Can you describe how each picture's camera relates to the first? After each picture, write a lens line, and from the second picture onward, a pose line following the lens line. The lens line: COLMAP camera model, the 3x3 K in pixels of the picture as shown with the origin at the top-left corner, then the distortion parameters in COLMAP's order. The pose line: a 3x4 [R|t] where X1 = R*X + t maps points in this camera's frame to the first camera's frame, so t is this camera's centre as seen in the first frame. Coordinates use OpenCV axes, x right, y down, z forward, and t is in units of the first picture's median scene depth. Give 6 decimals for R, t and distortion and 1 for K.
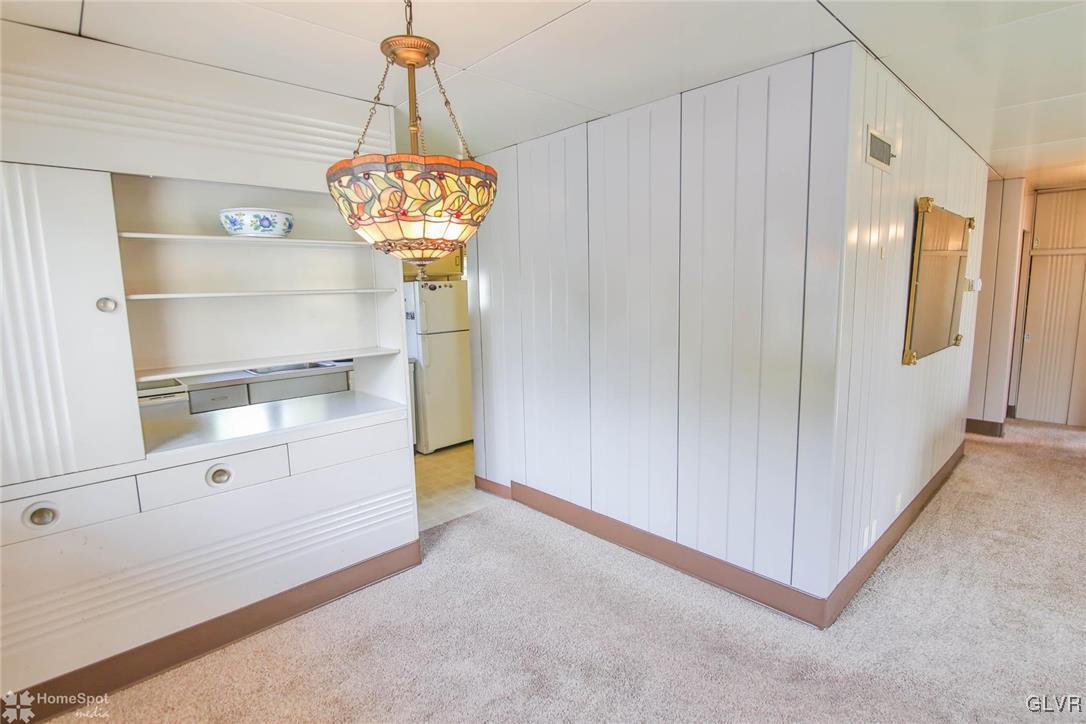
lens RADIAL K [[528.2, 0, 544.6], [0, 528.2, 358.9], [0, 0, 1]] dist [-0.011122, -0.001645]
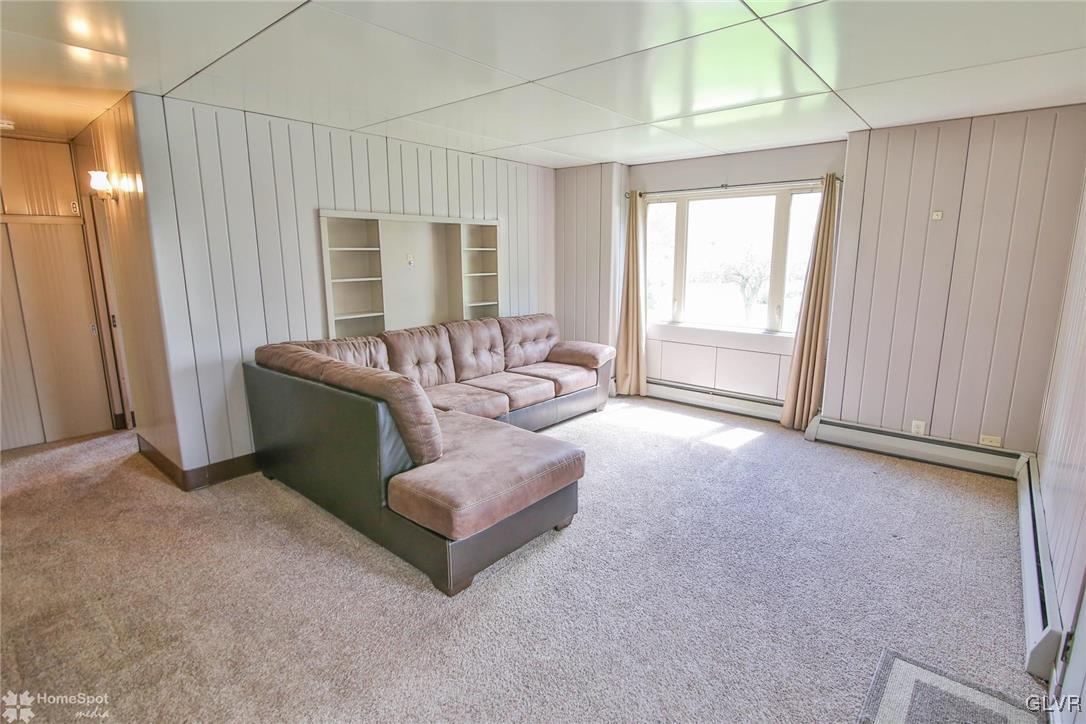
lens RADIAL K [[528.2, 0, 546.0], [0, 528.2, 361.2], [0, 0, 1]] dist [-0.011122, -0.001645]
pose [[-0.114484, -0.182520, 0.976514, 0.224000], [0.139674, 0.970256, 0.197725, -0.052484], [-0.983557, 0.159030, -0.085586, 0.398965]]
